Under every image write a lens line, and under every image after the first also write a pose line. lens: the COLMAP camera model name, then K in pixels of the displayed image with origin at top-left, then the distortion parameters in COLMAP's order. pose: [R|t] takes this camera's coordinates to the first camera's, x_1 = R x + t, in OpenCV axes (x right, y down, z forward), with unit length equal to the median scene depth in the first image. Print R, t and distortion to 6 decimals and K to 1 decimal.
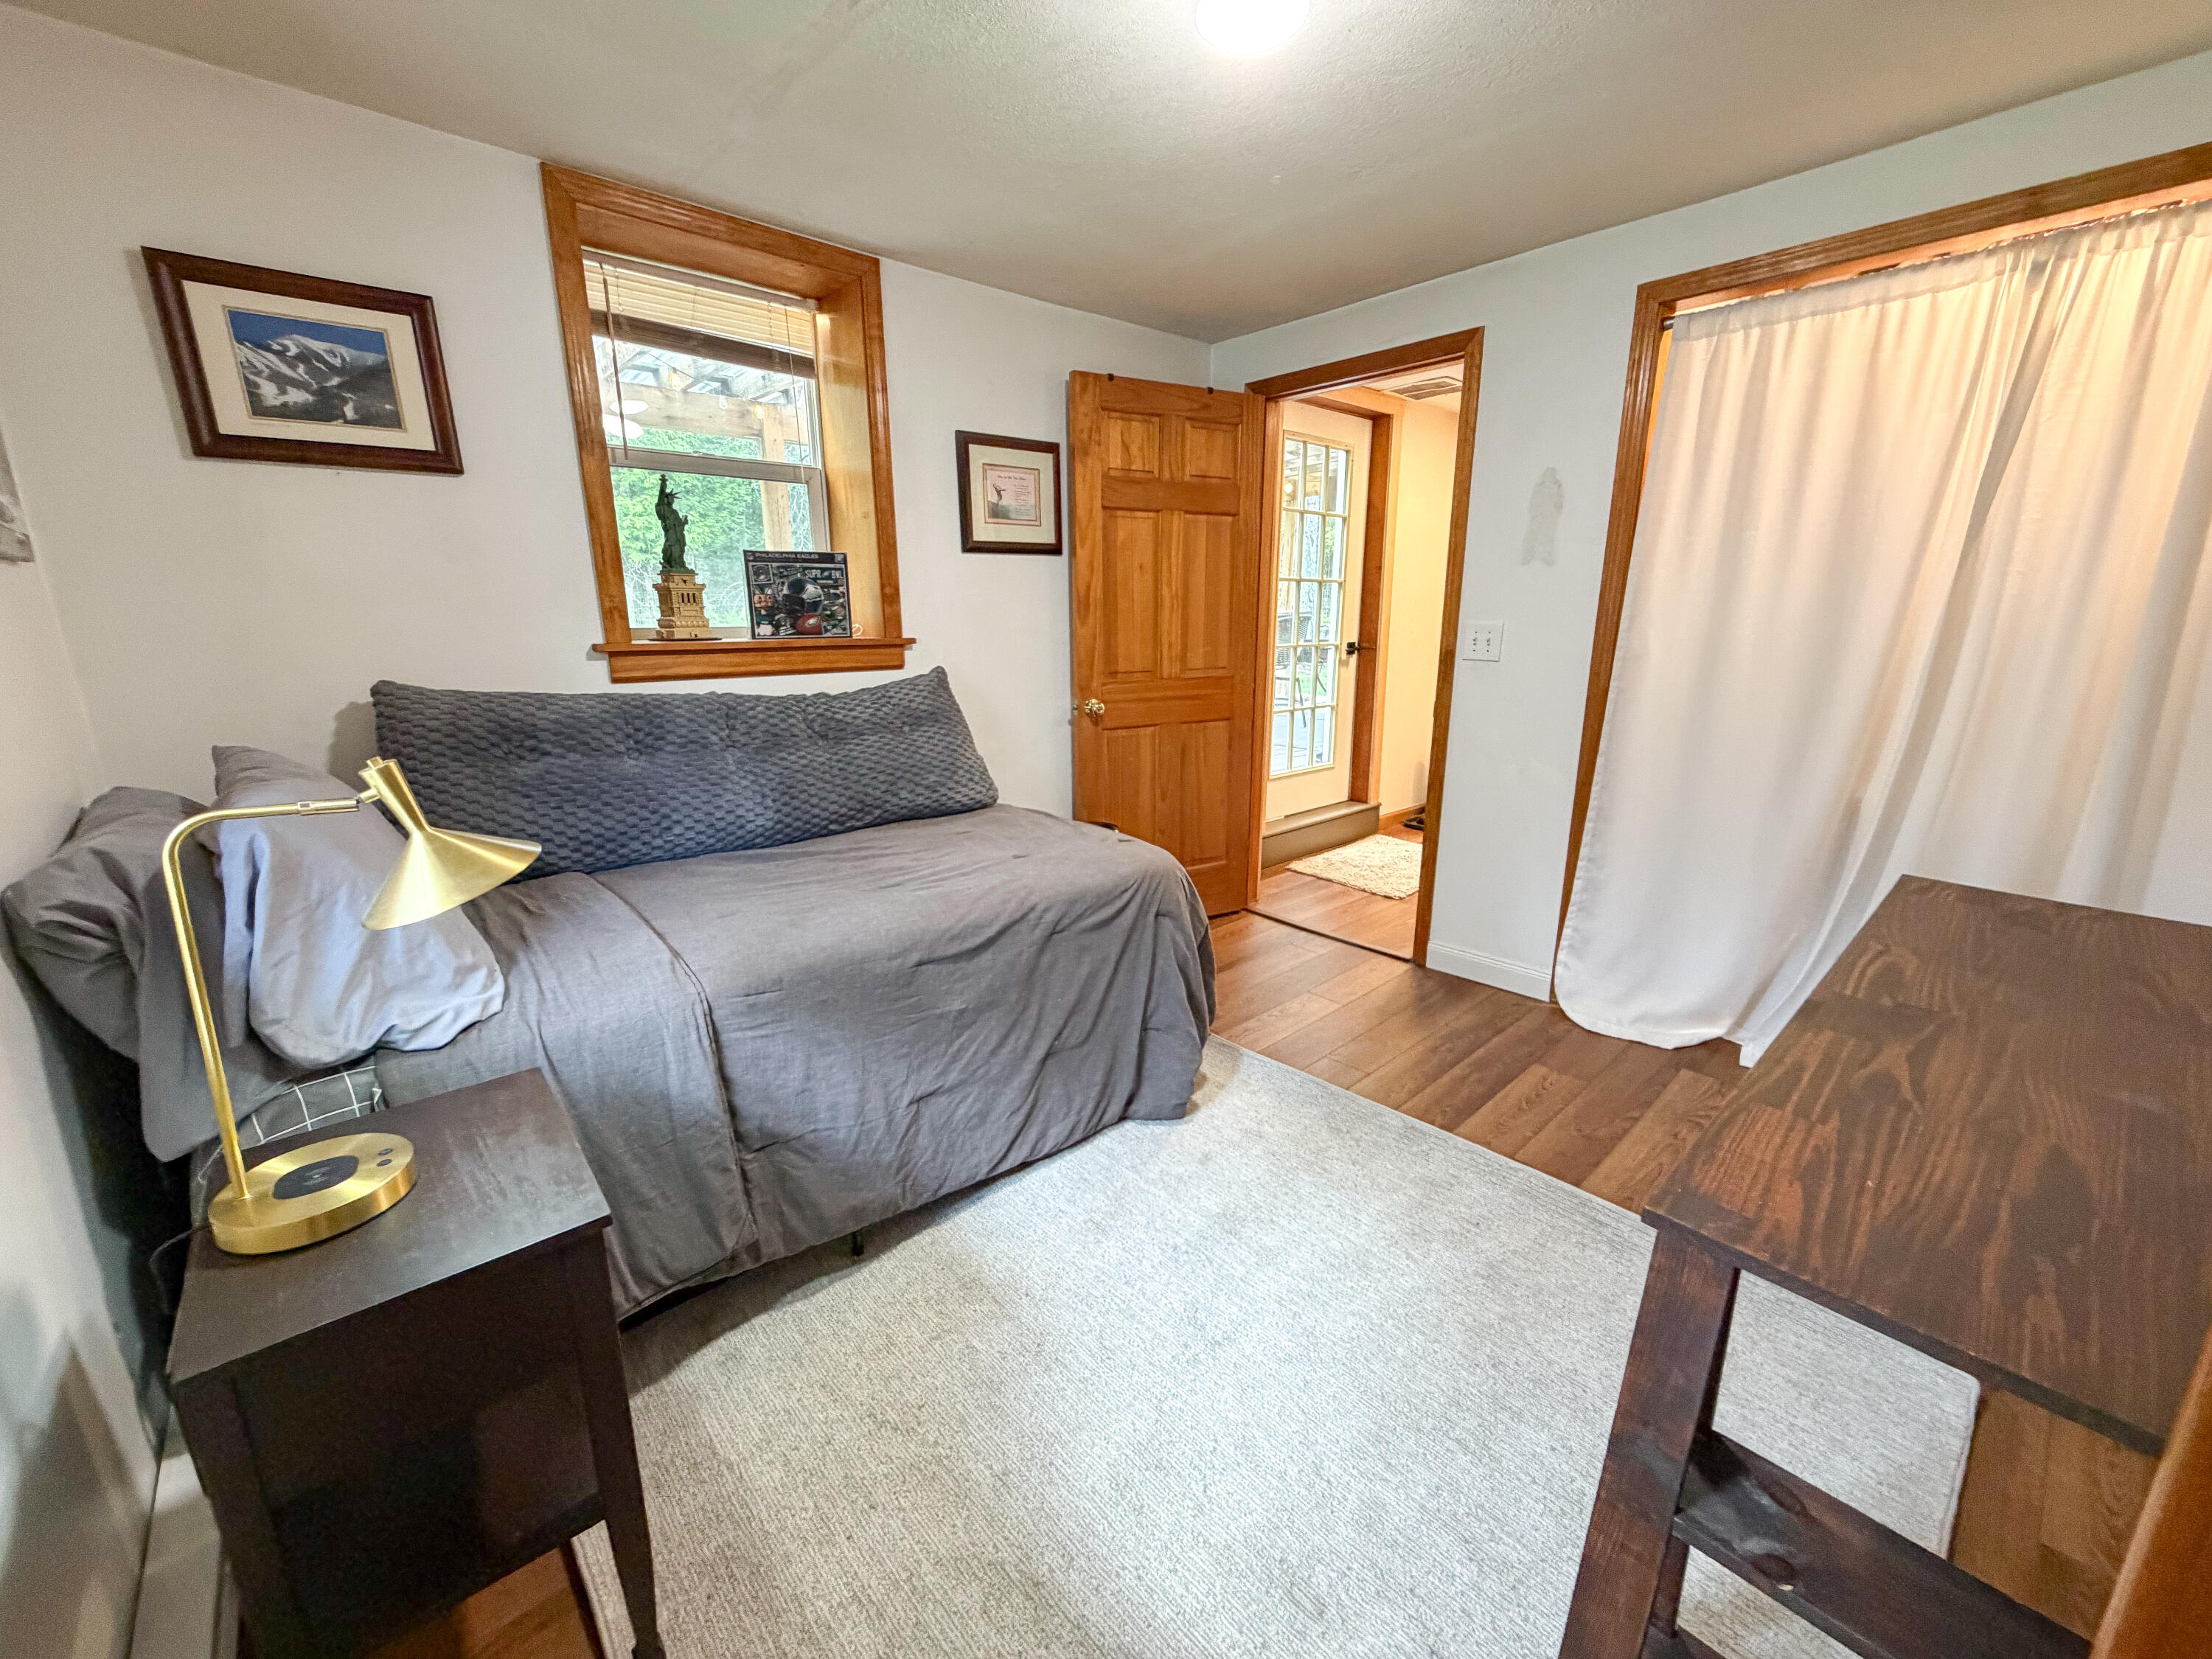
lens RADIAL K [[882.3, 0, 1103.8], [0, 882.3, 831.1], [0, 0, 1]] dist [0.003504, -0.000520]
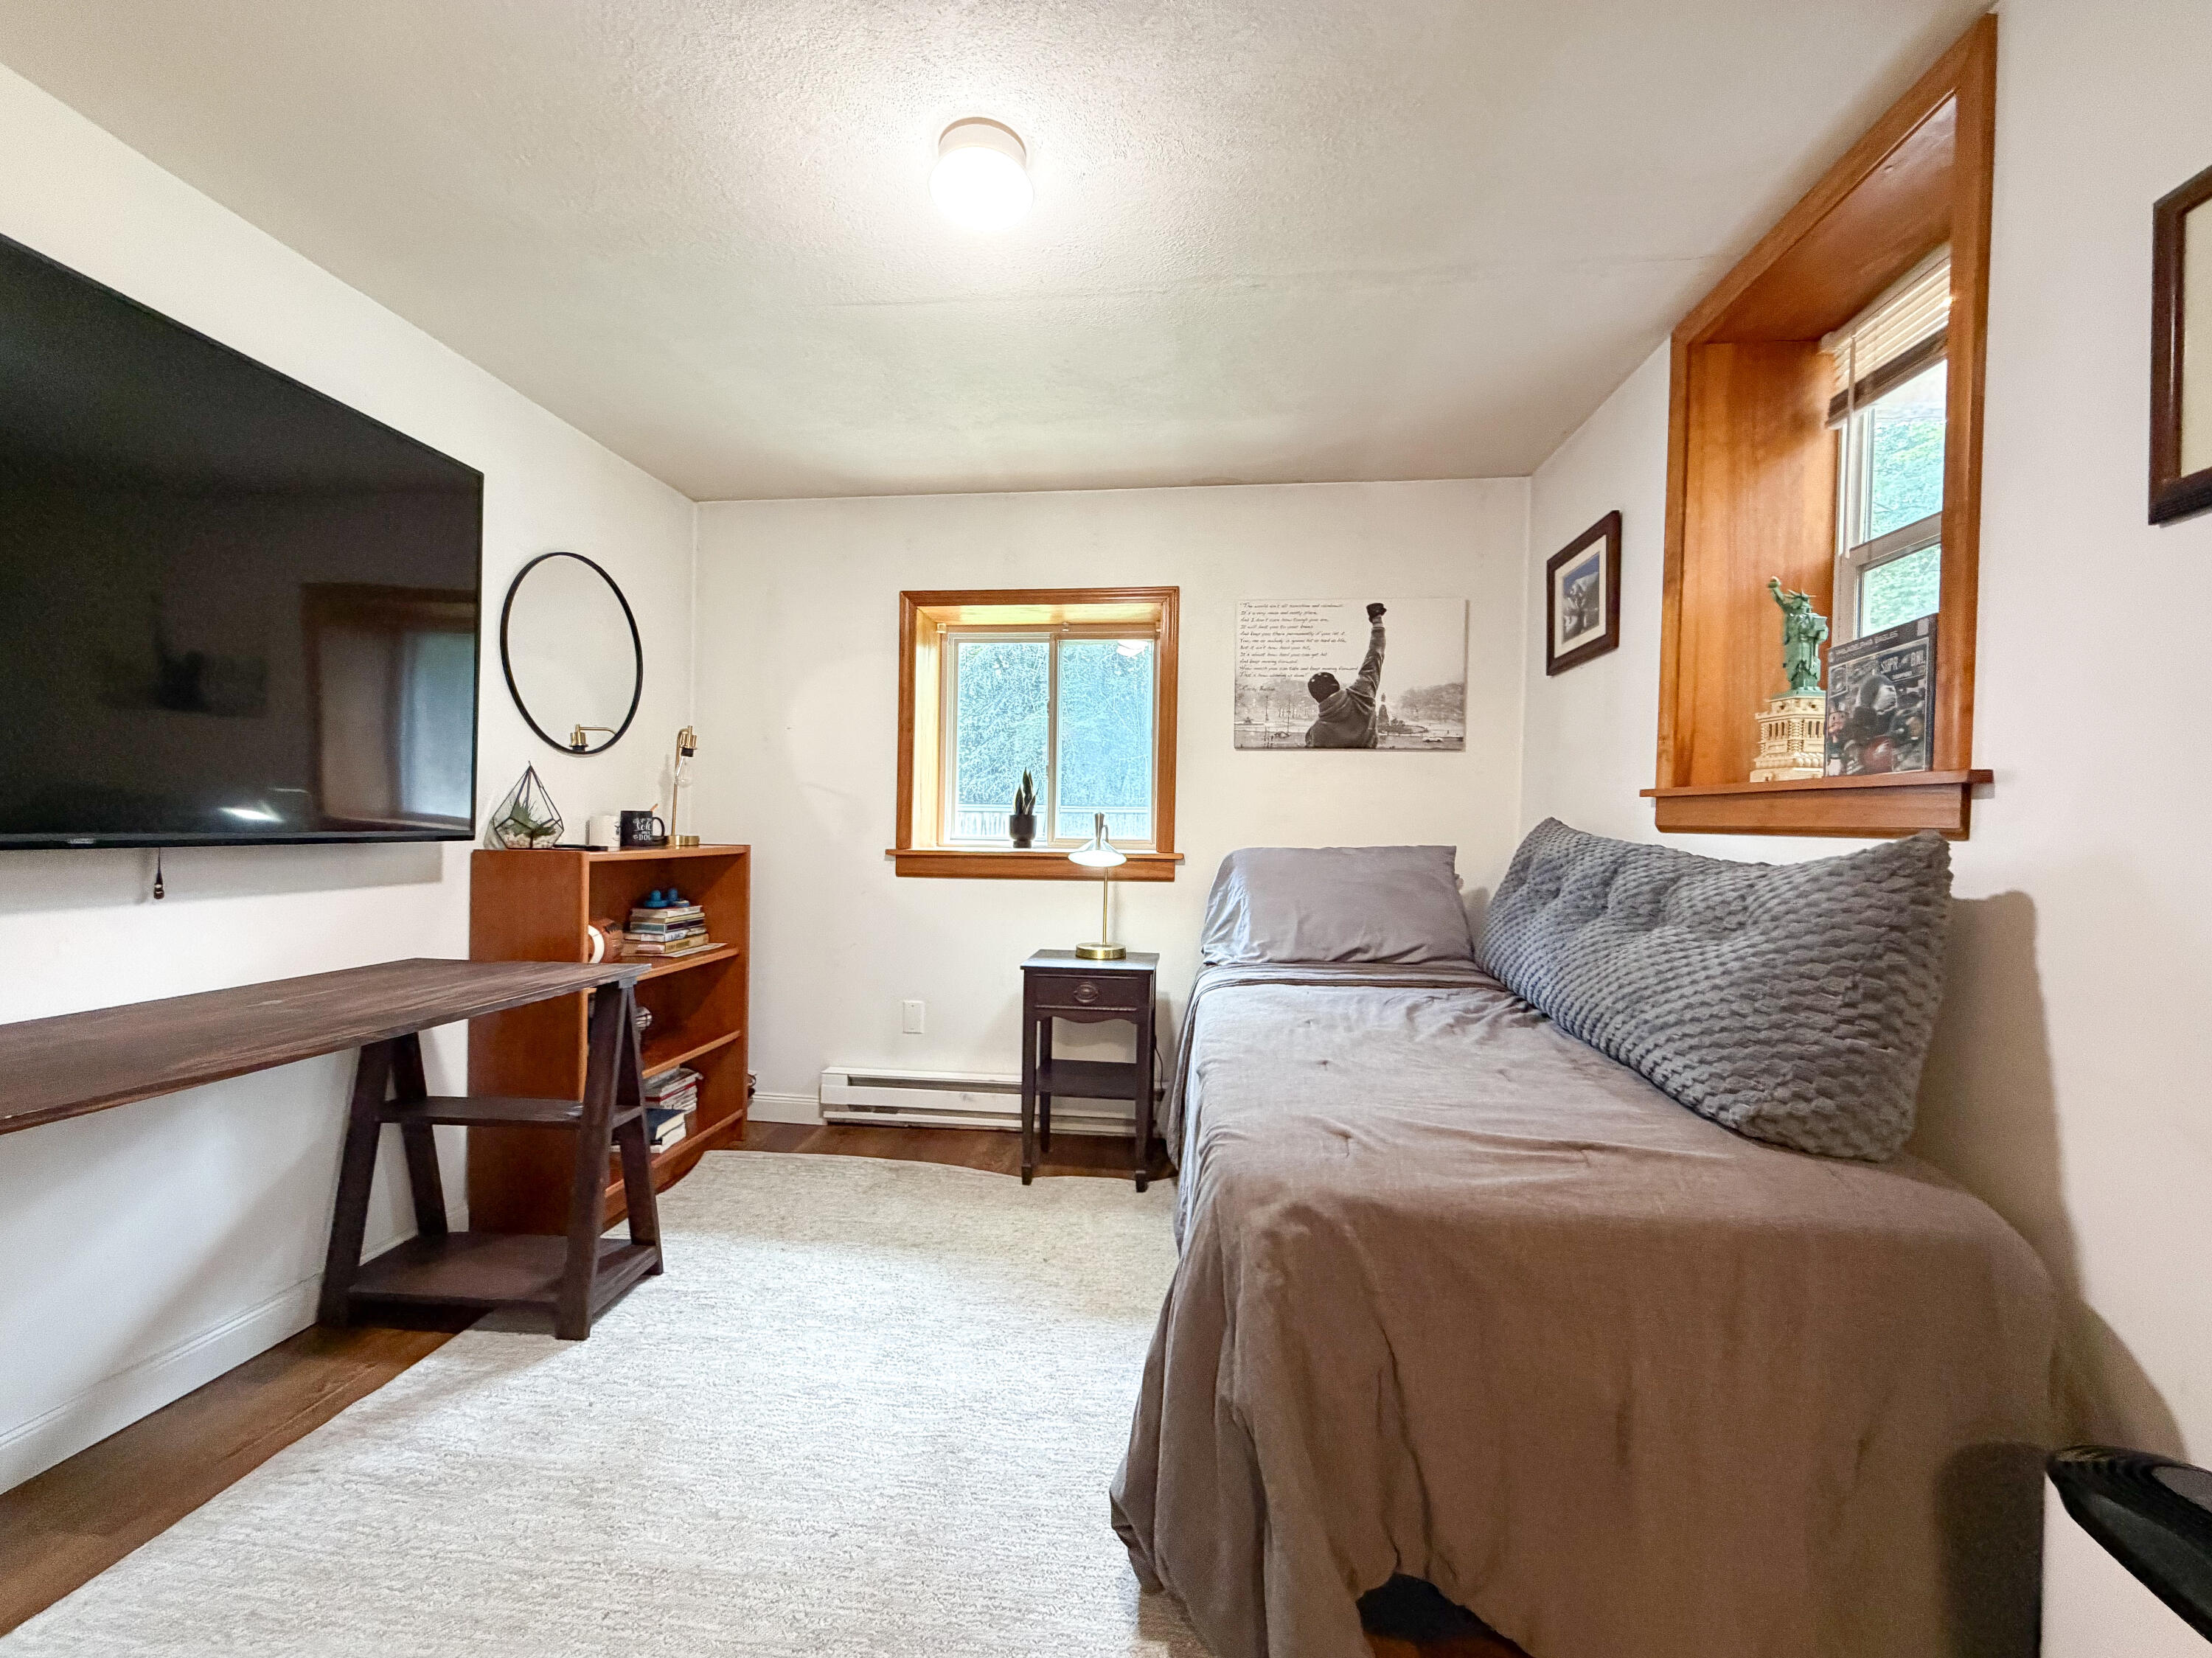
lens RADIAL K [[882.3, 0, 1103.8], [0, 882.3, 830.6], [0, 0, 1]] dist [0.003504, -0.000520]
pose [[-0.745568, -0.002176, -0.666426, 0.419490], [-0.177967, 0.964329, 0.195954, -0.210744], [0.642227, 0.264699, -0.719360, 1.109439]]
